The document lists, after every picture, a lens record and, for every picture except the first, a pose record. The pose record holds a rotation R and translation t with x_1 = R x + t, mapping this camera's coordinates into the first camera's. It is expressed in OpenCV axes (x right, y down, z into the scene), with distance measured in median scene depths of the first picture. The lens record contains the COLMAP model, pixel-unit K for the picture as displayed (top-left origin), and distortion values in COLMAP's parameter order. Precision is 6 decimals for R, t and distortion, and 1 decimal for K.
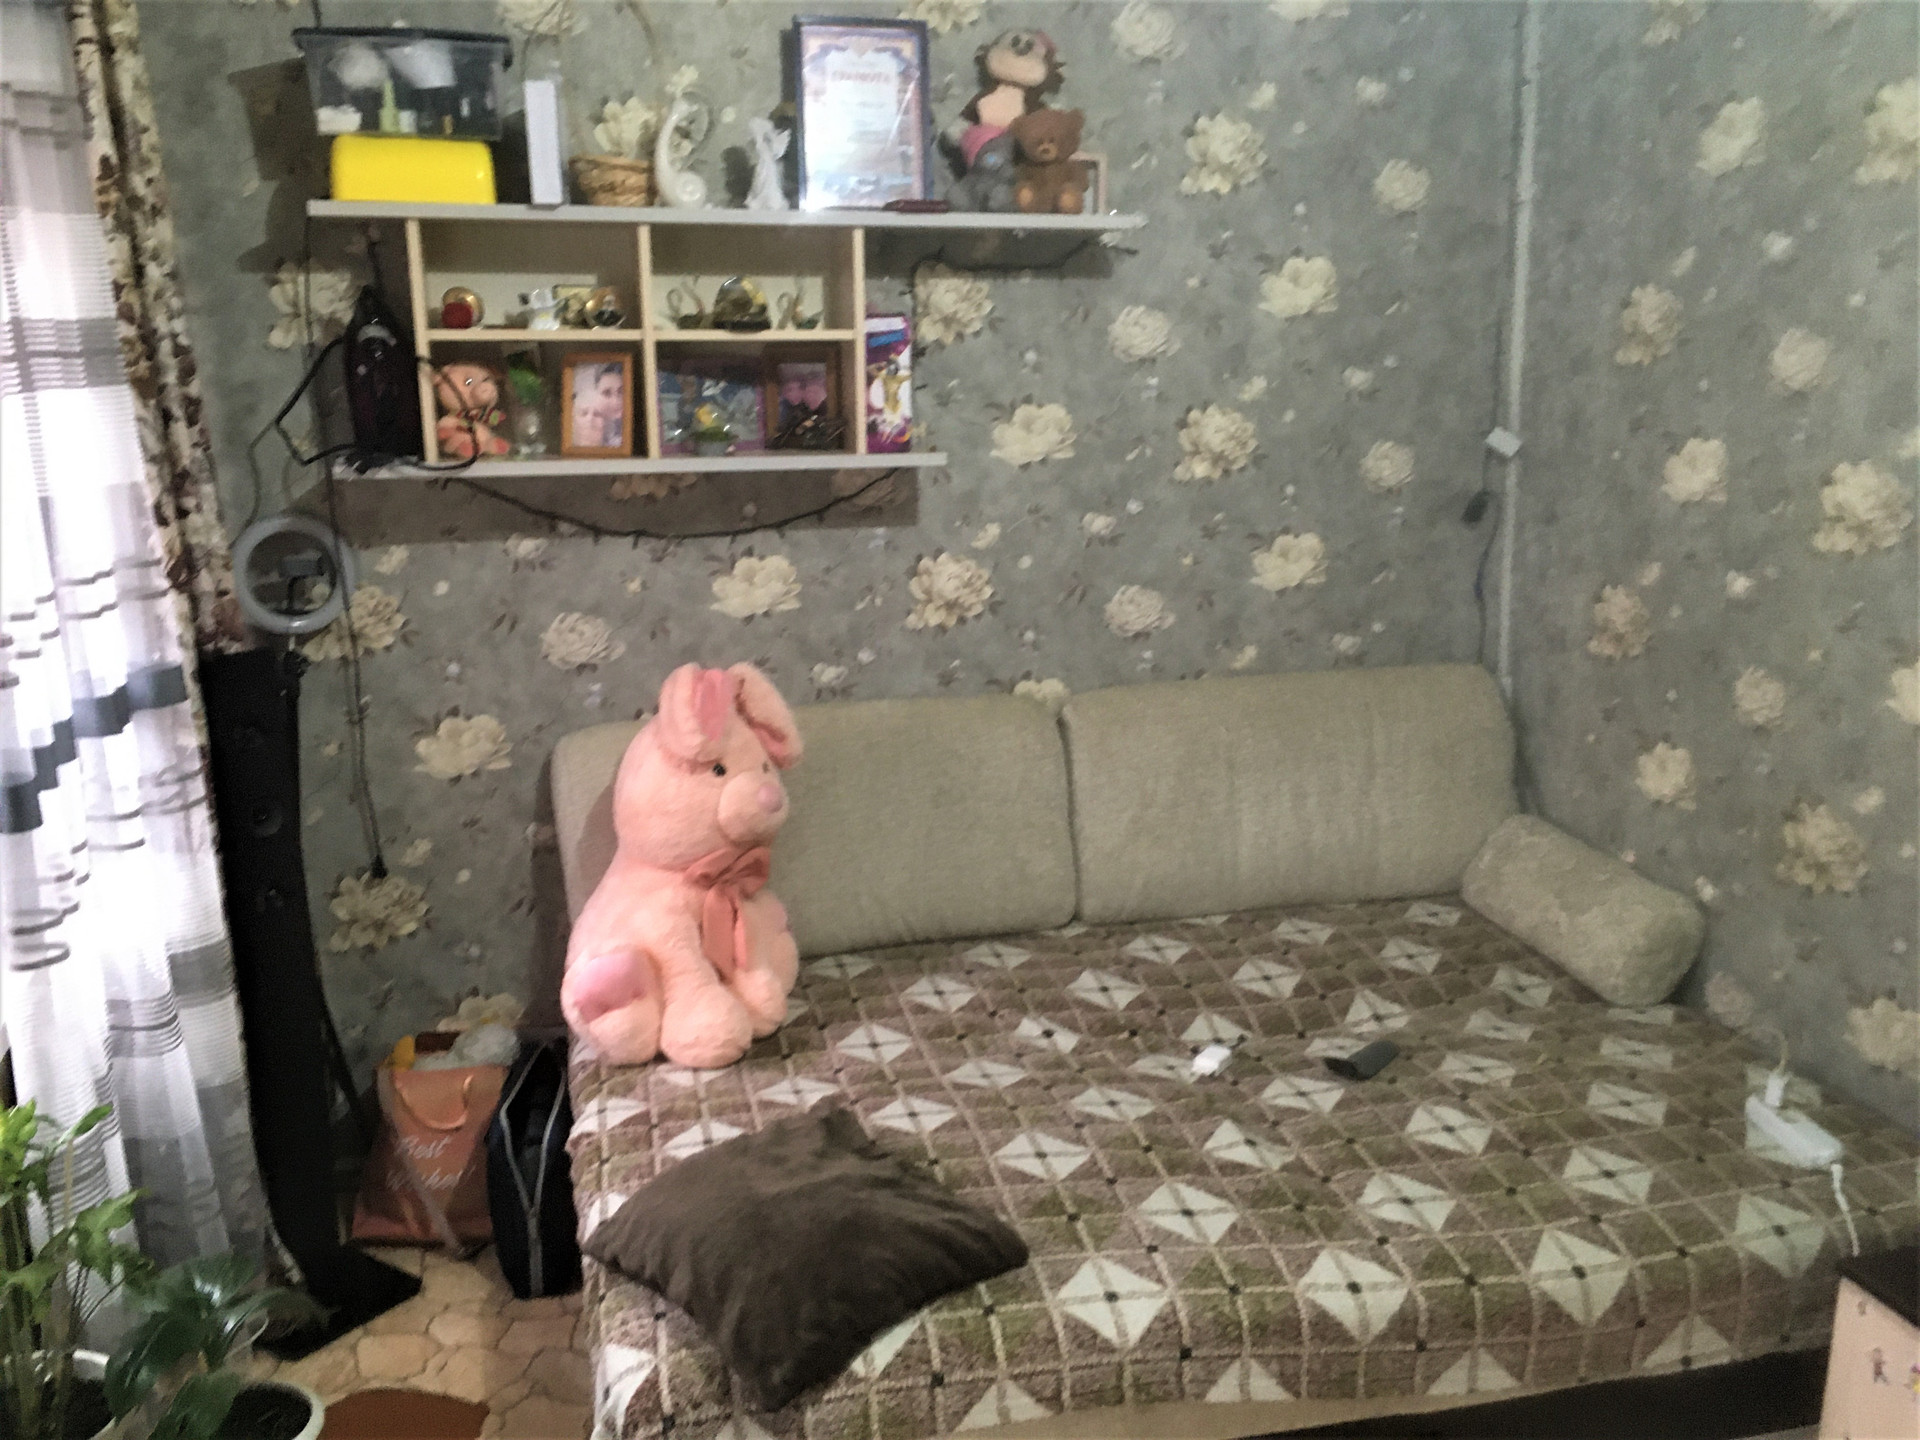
lens RADIAL K [[1631.9, 0, 905.1], [0, 1631.9, 721.0], [0, 0, 1]] dist [0.064341, -0.060549]
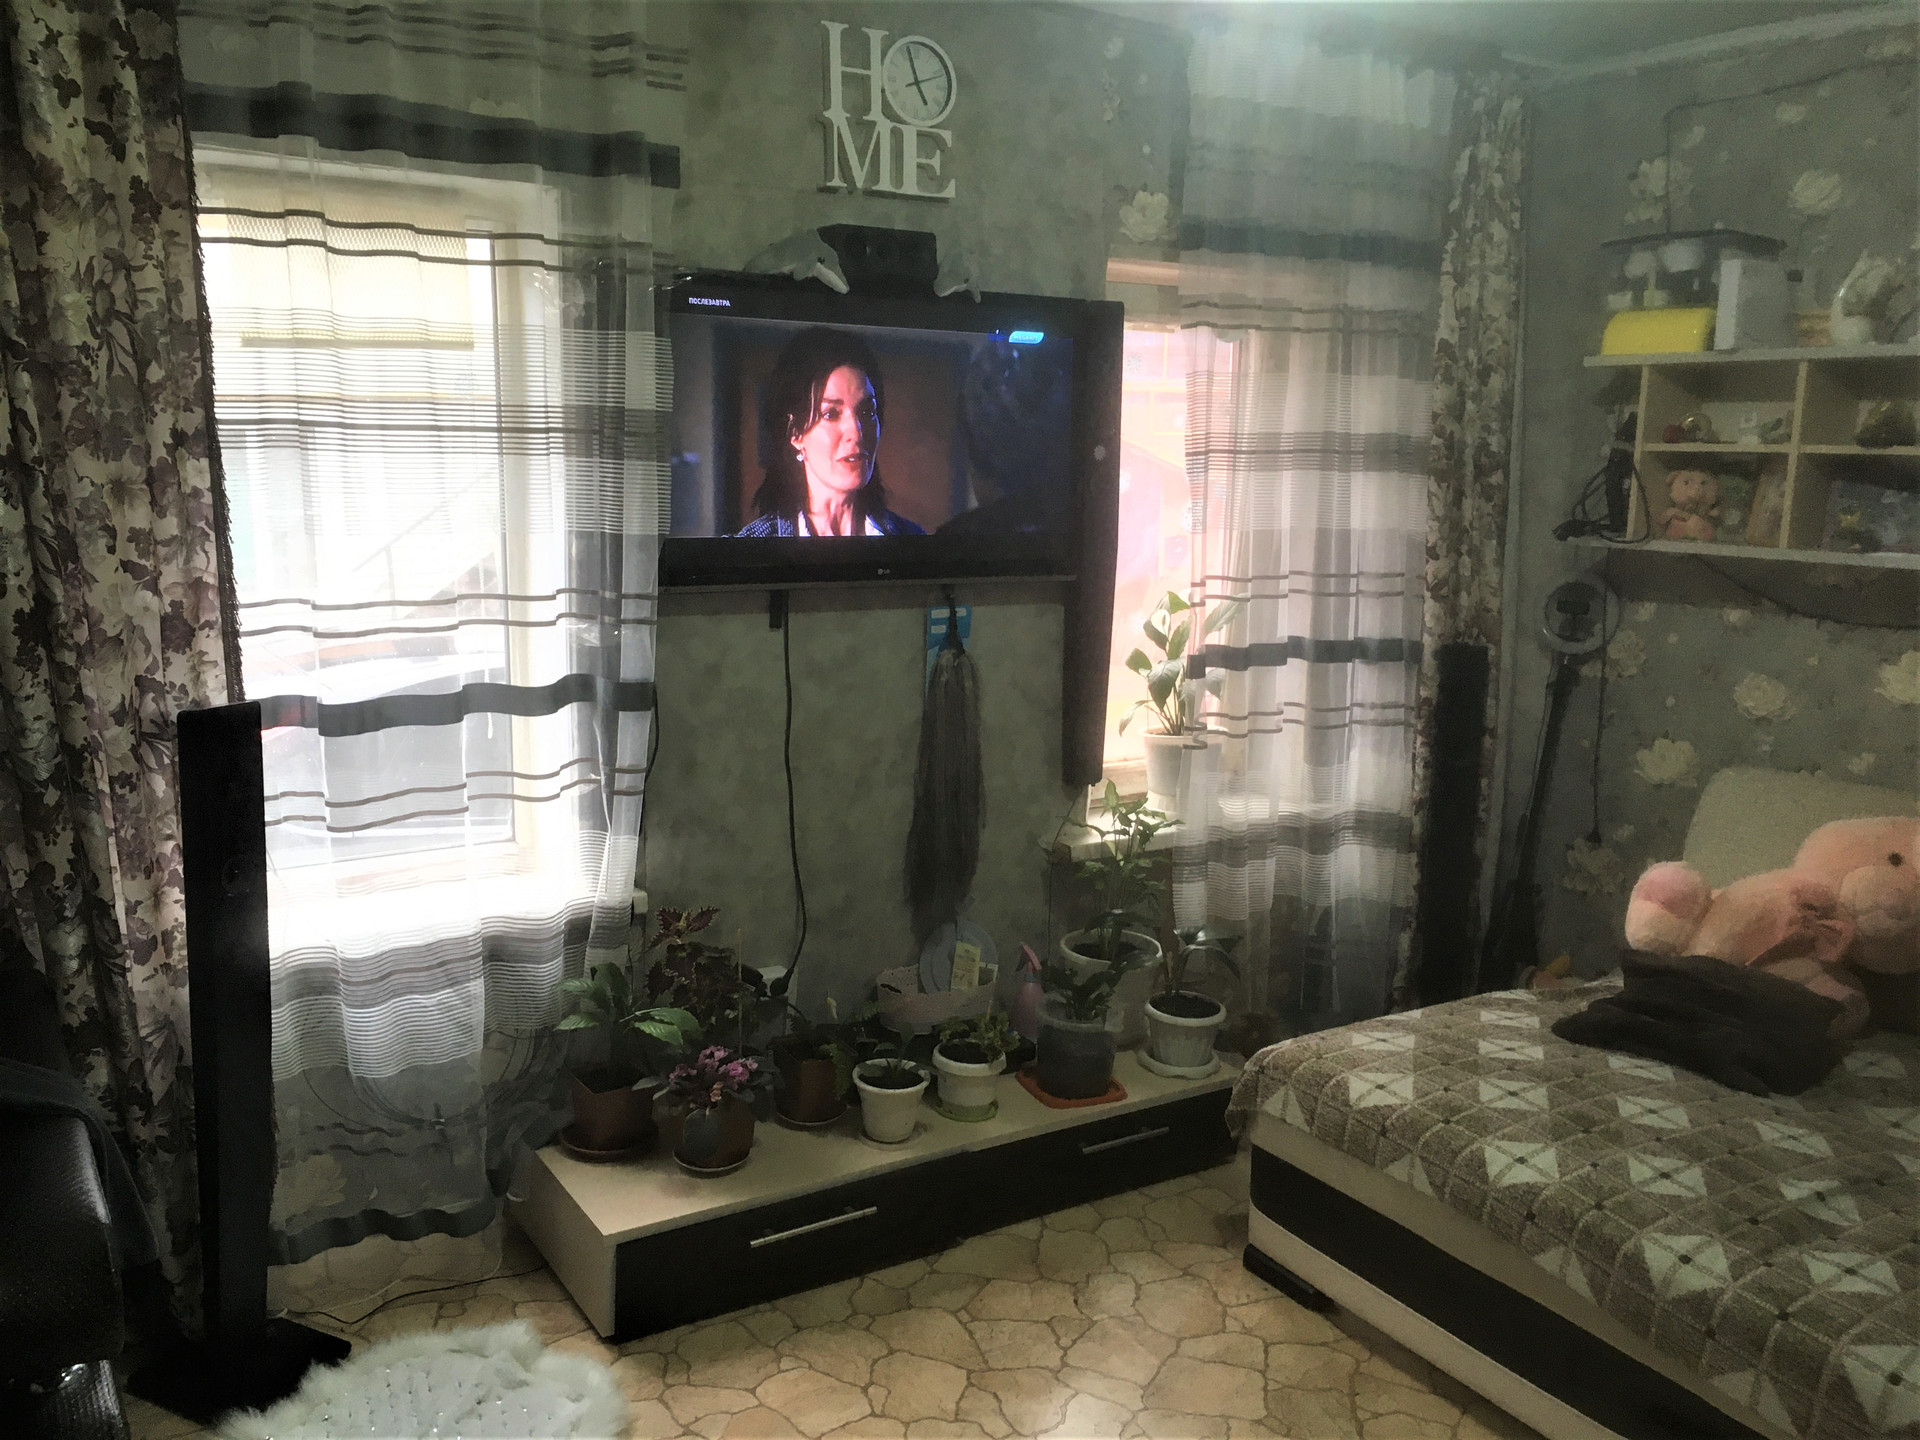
lens RADIAL K [[1619.7, 0, 954.5], [0, 1619.7, 713.3], [0, 0, 1]] dist [0.075668, -0.097270]
pose [[0.292455, 0.165201, -0.941902, 0.846046], [-0.248184, 0.964327, 0.092075, -0.001467], [0.923512, 0.206837, 0.323023, 0.062649]]
